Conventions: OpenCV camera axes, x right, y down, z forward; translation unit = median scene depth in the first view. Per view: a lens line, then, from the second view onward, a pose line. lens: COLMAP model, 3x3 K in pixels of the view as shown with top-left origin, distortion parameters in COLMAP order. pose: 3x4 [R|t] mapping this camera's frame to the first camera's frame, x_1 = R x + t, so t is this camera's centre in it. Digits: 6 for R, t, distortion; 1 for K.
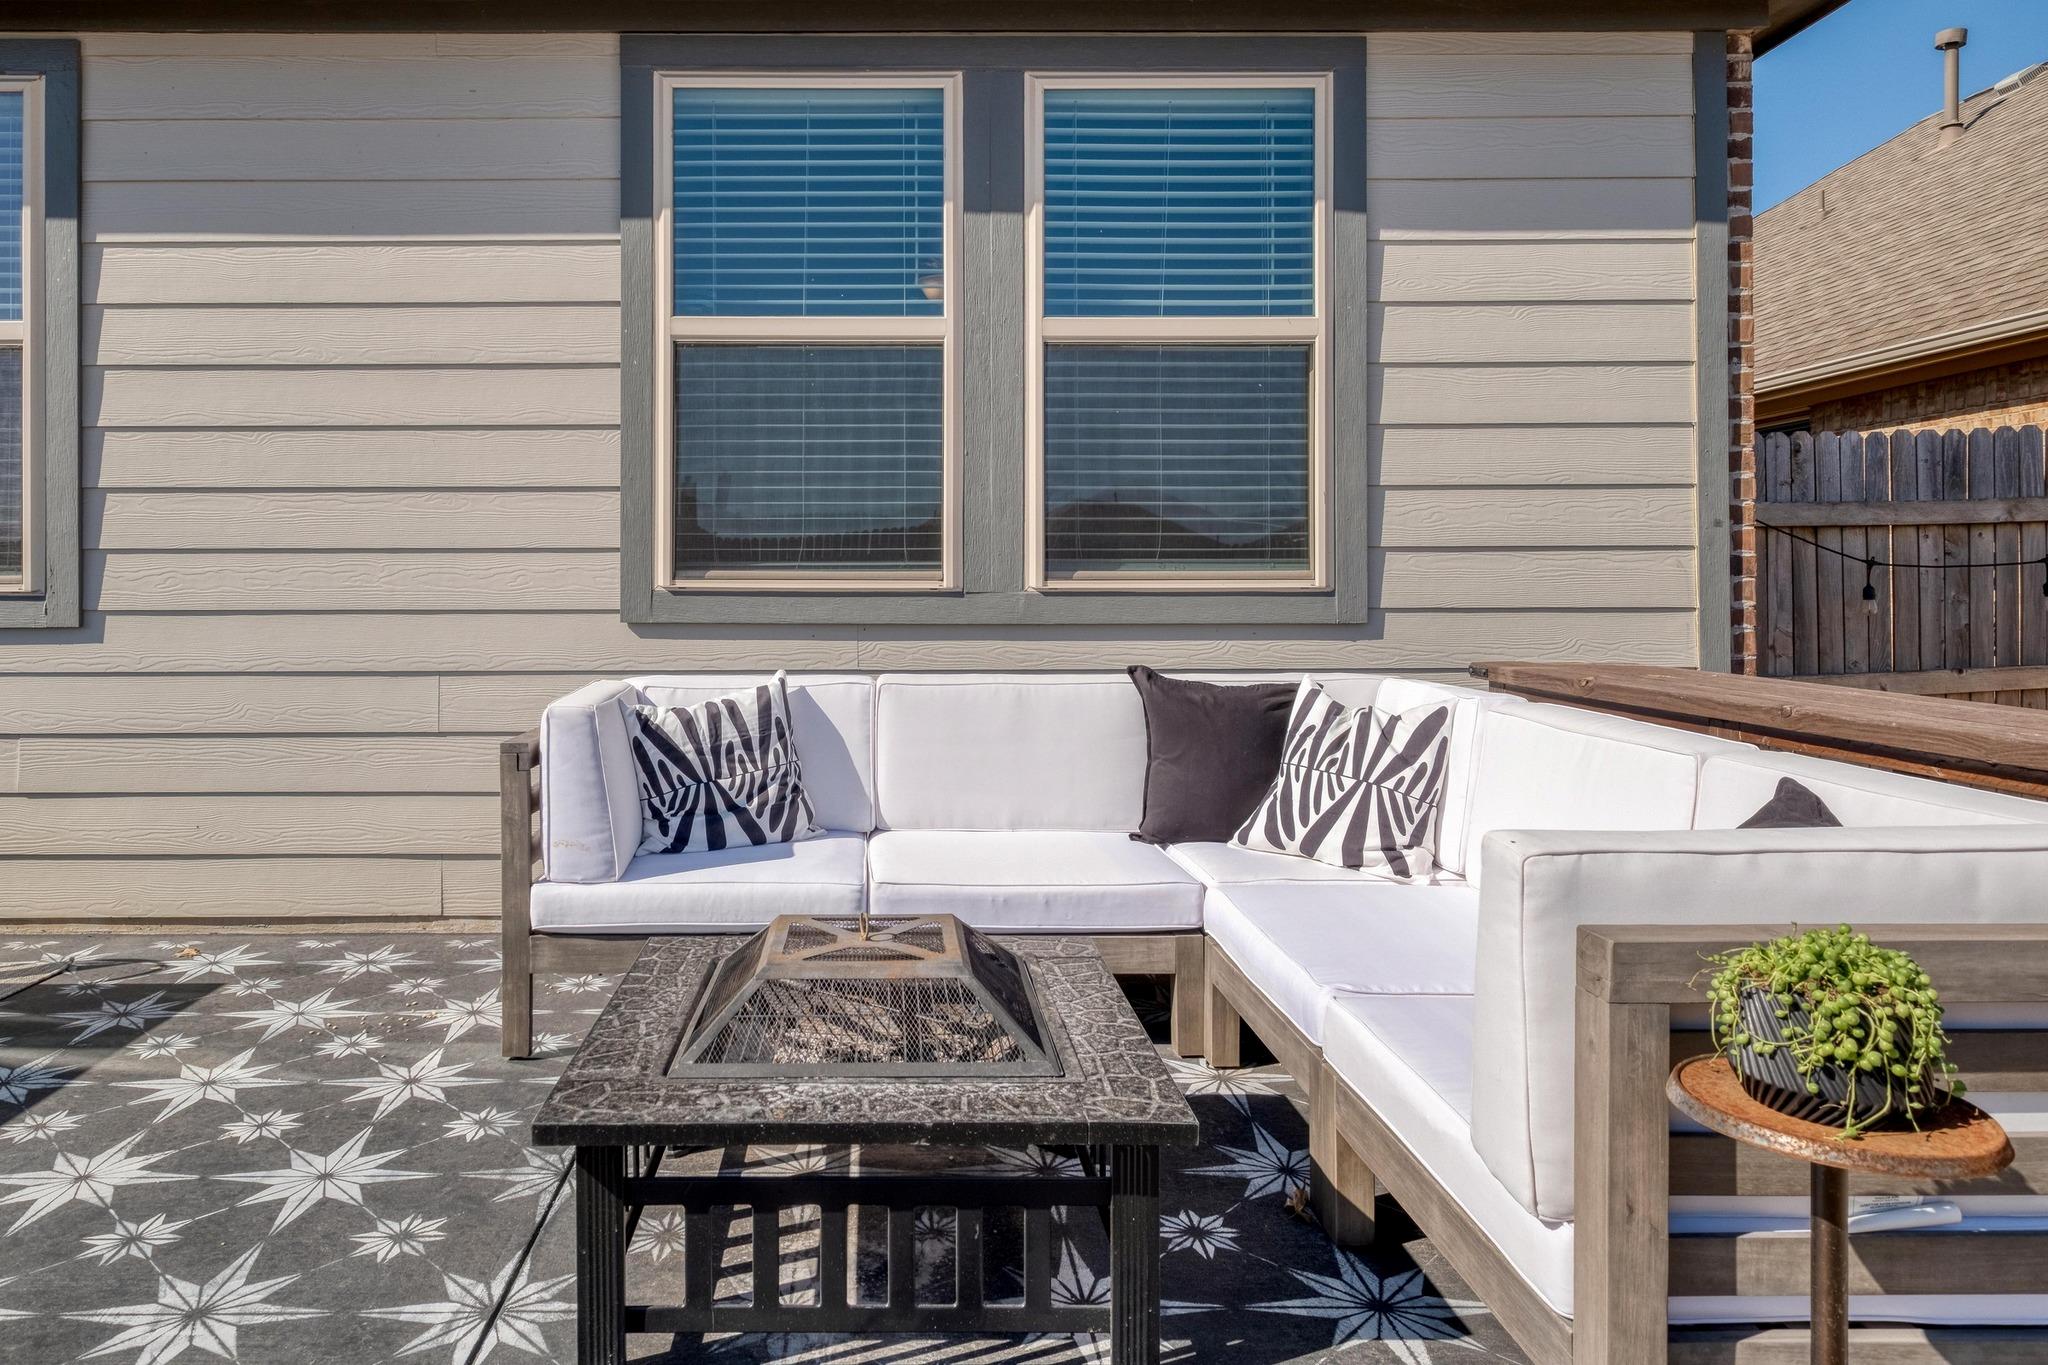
lens RADIAL K [[1319.8, 0, 894.4], [0, 1319.8, 601.9], [0, 0, 1]] dist [0.003044, 0.000810]
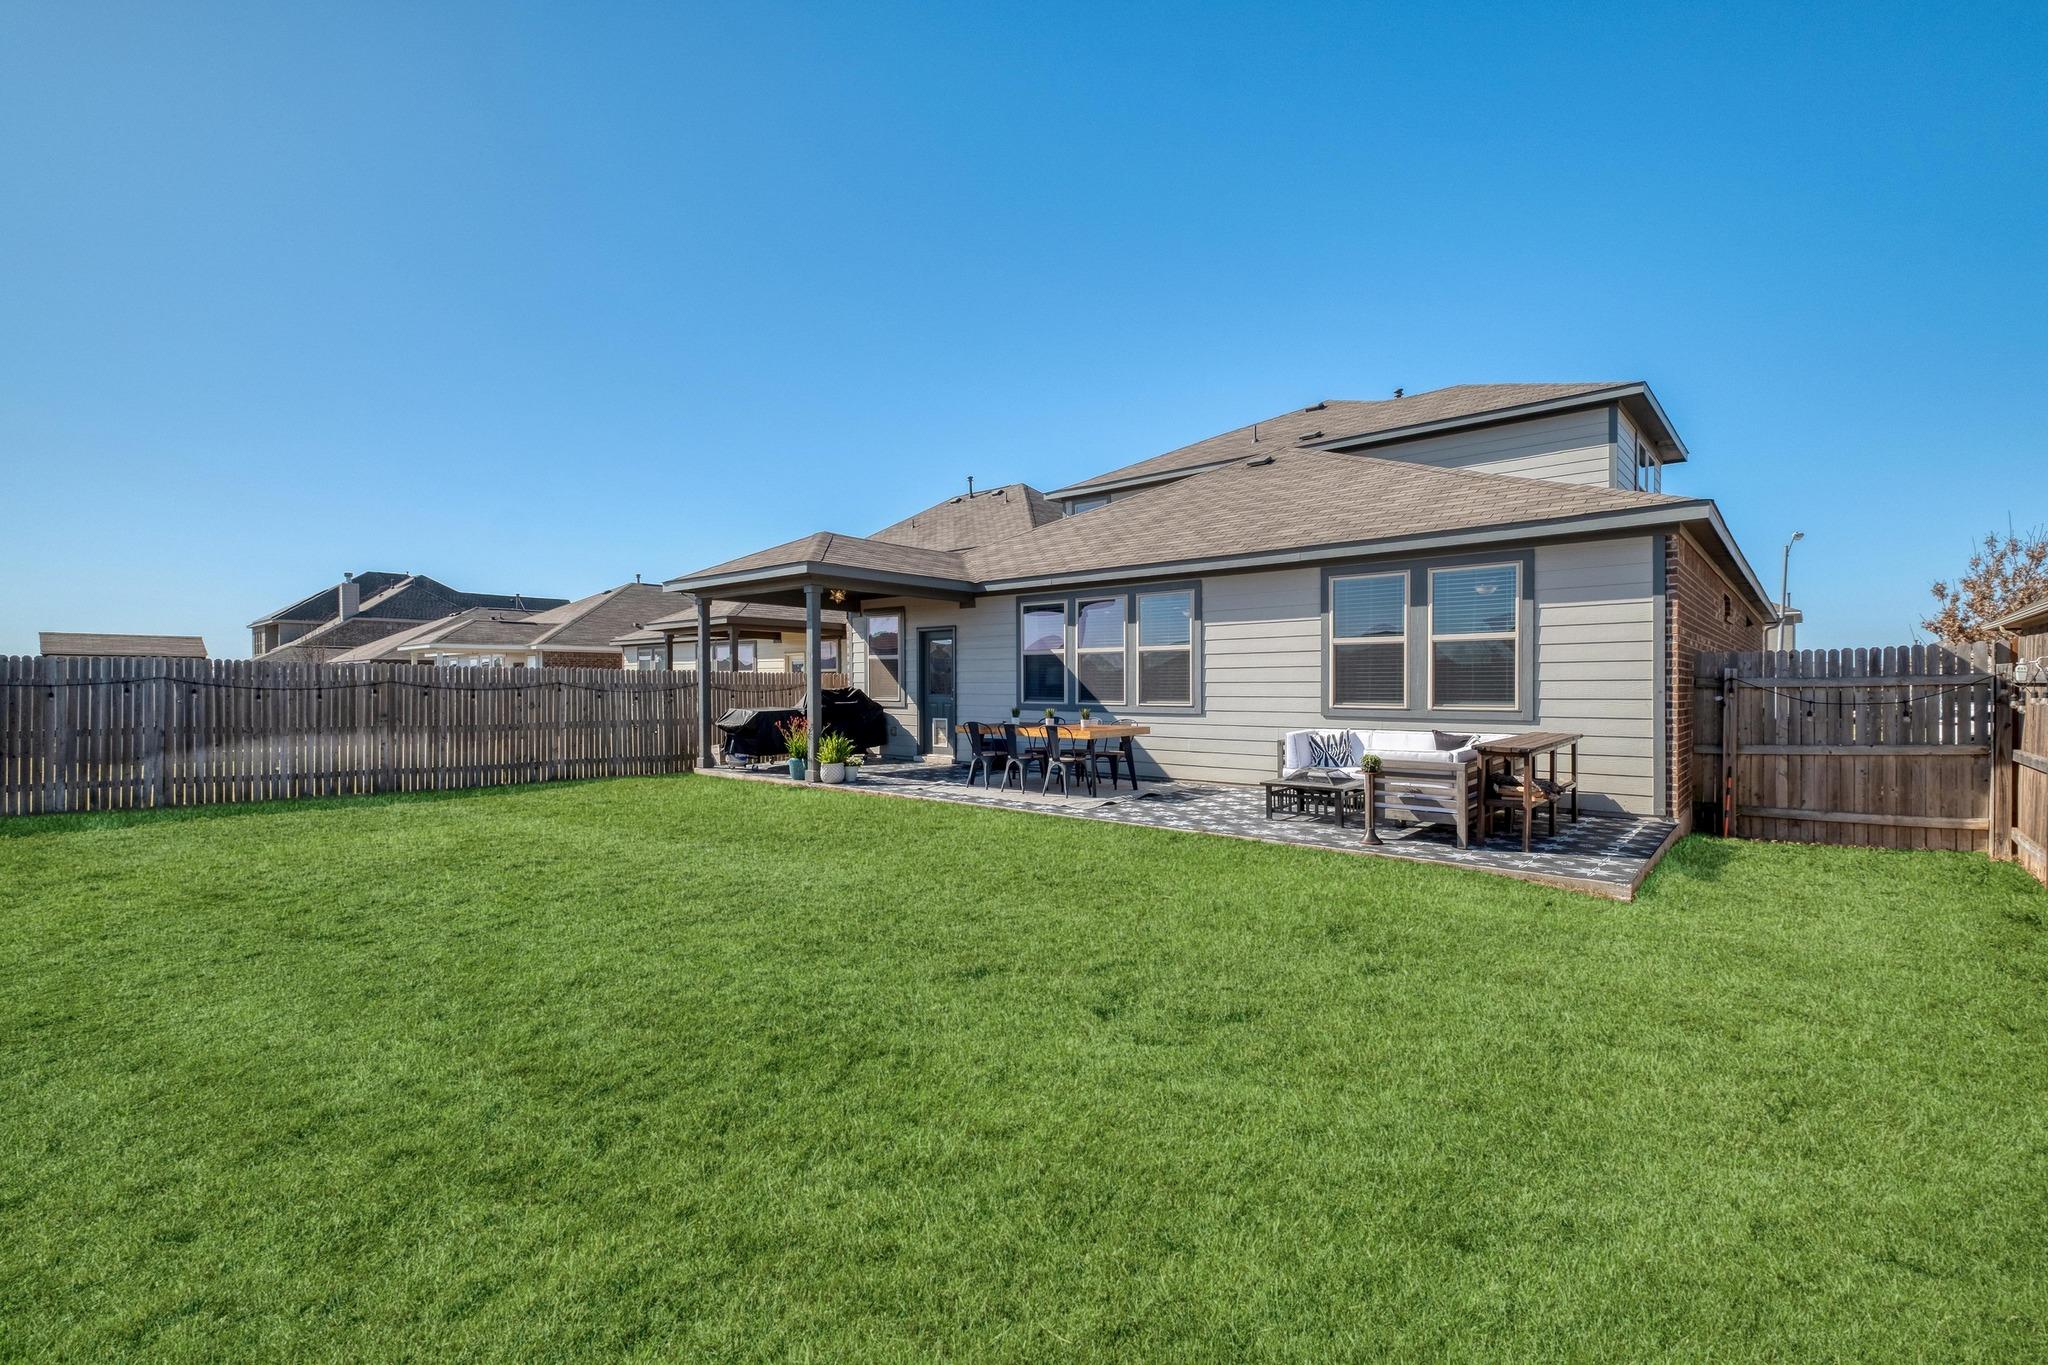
lens RADIAL K [[880.4, 0, 1027.2], [0, 880.4, 676.6], [0, 0, 1]] dist [0.010291, -0.006481]
pose [[0.750156, -0.006639, -0.661228, 0.886039], [-0.000132, 0.999948, -0.010189, -0.074847], [0.661261, 0.007730, 0.750116, -1.579871]]
